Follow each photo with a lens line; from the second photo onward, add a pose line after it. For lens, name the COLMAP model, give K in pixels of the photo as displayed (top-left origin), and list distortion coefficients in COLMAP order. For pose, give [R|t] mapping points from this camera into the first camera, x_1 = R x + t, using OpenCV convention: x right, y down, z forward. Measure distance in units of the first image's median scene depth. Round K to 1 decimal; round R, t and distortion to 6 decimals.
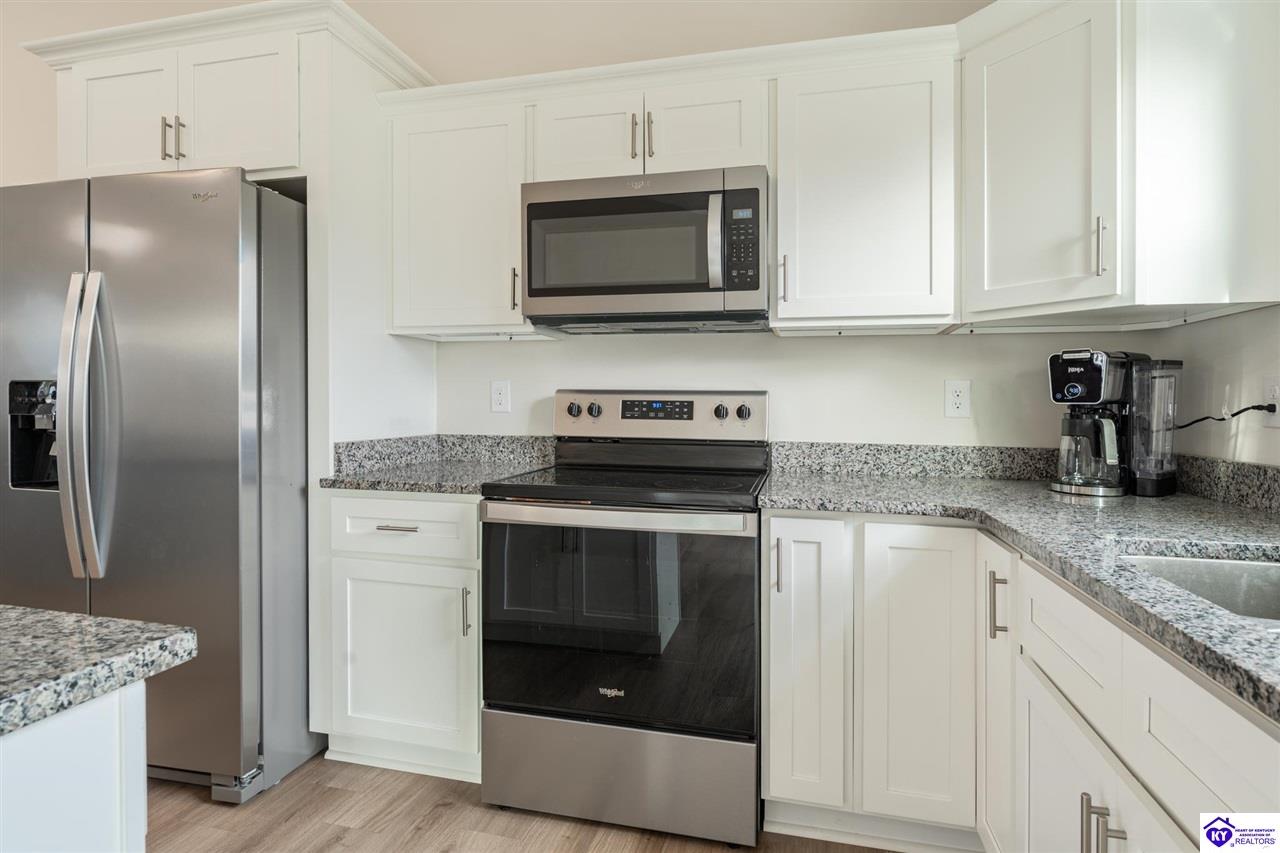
lens RADIAL K [[683.5, 0, 641.0], [0, 683.5, 420.5], [0, 0, 1]] dist [-0.000760, 0.000097]
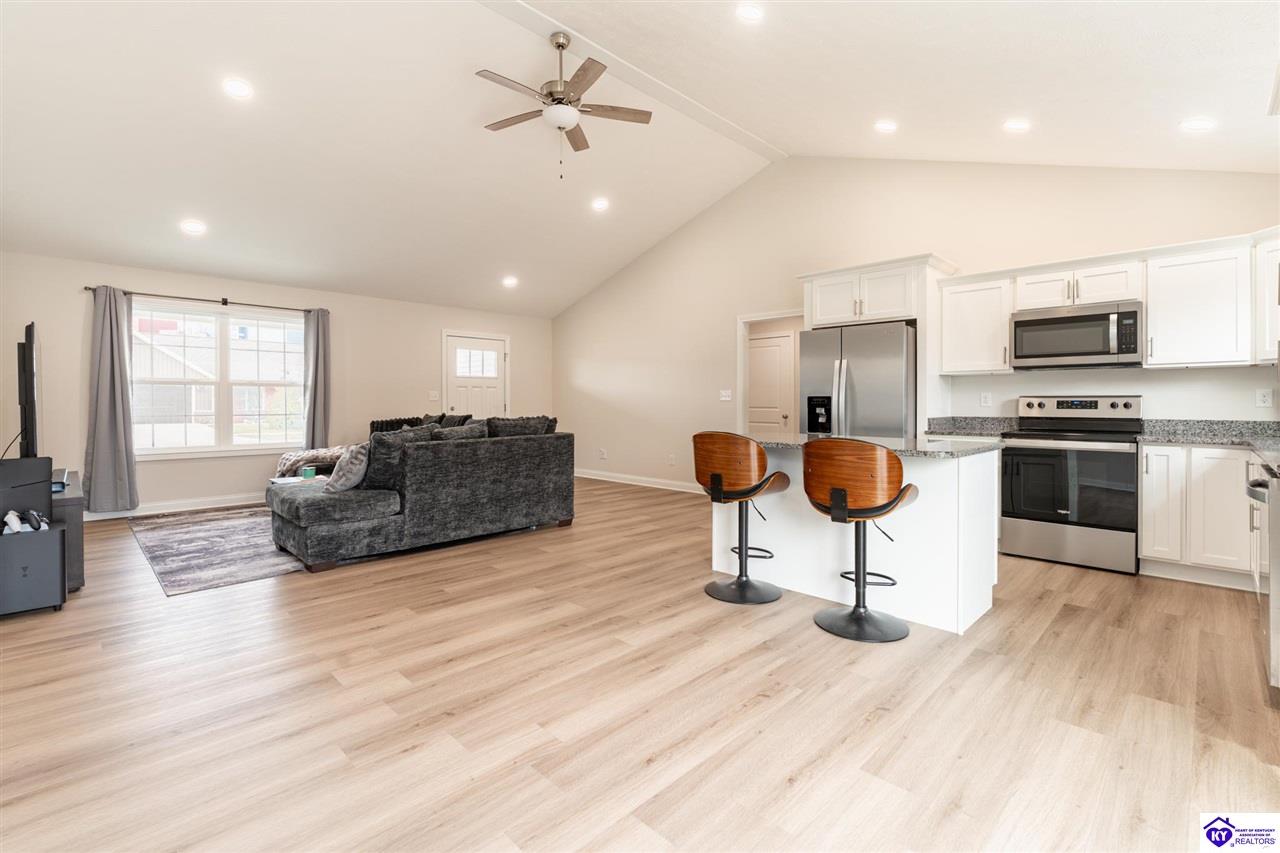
lens RADIAL K [[577.7, 0, 638.5], [0, 577.7, 418.0], [0, 0, 1]] dist [0.000941, 0.000037]
pose [[0.860460, 0.002590, -0.509512, -0.270255], [-0.002480, 0.999997, 0.000896, 0.032435], [0.509513, 0.000493, 0.860463, -1.479916]]
